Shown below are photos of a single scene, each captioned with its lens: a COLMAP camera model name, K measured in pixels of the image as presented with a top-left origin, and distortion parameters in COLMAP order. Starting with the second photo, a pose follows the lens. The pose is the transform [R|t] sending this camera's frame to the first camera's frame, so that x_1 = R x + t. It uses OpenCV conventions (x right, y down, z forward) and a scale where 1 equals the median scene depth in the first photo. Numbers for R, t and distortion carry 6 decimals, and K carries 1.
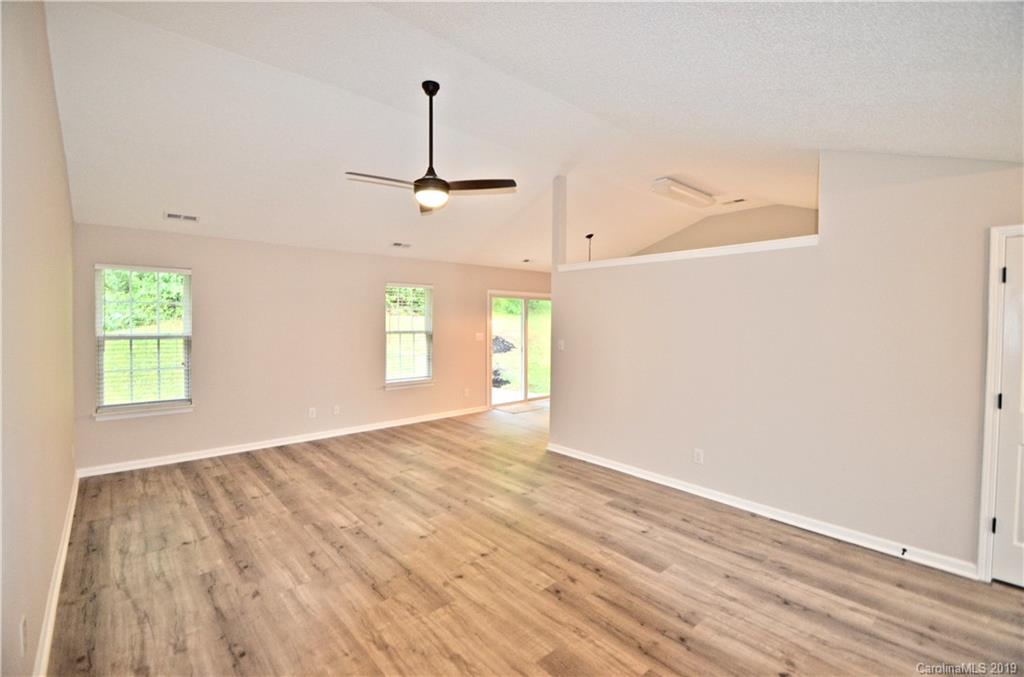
lens RADIAL K [[446.2, 0, 506.9], [0, 446.2, 329.5], [0, 0, 1]] dist [0.015931, -0.017903]
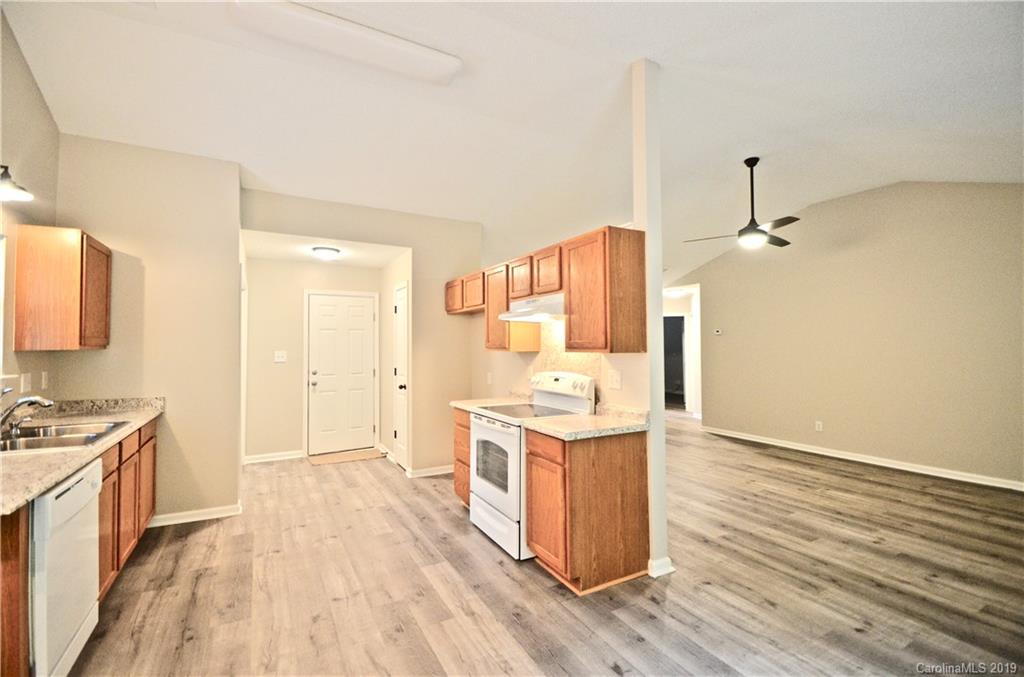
lens RADIAL K [[446.2, 0, 506.9], [0, 446.2, 329.5], [0, 0, 1]] dist [0.015931, -0.017903]
pose [[-0.975653, 0.000859, 0.219319, 0.244291], [-0.002557, 0.999880, -0.015292, -0.003865], [-0.219306, -0.015480, -0.975533, 2.330682]]
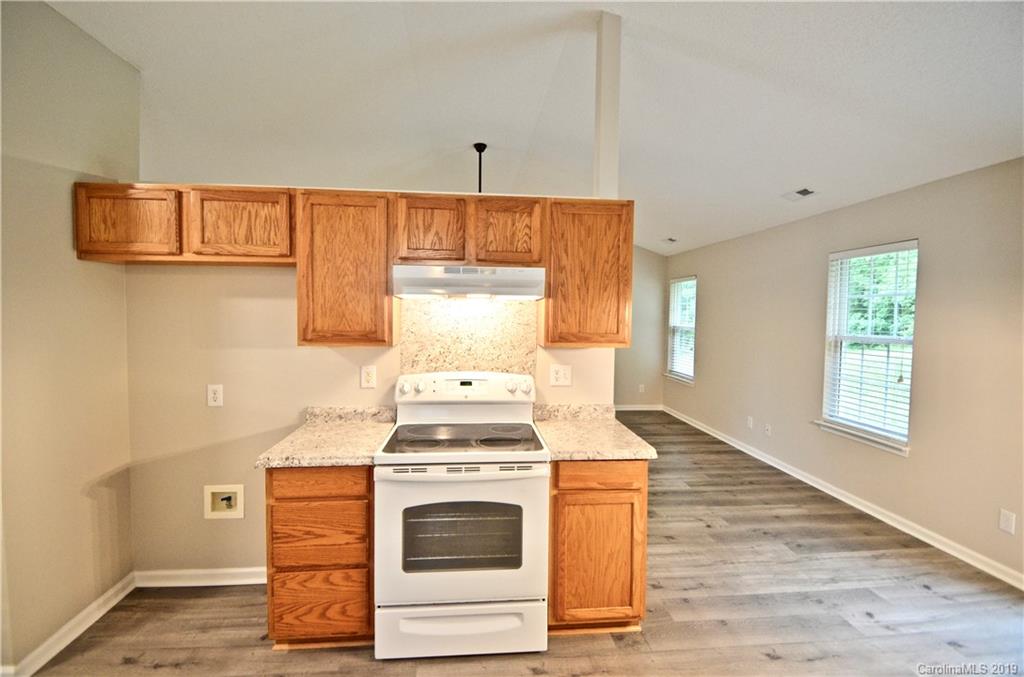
lens RADIAL K [[446.2, 0, 506.9], [0, 446.2, 329.5], [0, 0, 1]] dist [0.015931, -0.017903]
pose [[-0.590593, 0.014965, -0.806831, 0.873815], [-0.034653, 0.998435, 0.043885, -0.025846], [0.806225, 0.053878, -0.589150, 1.808584]]
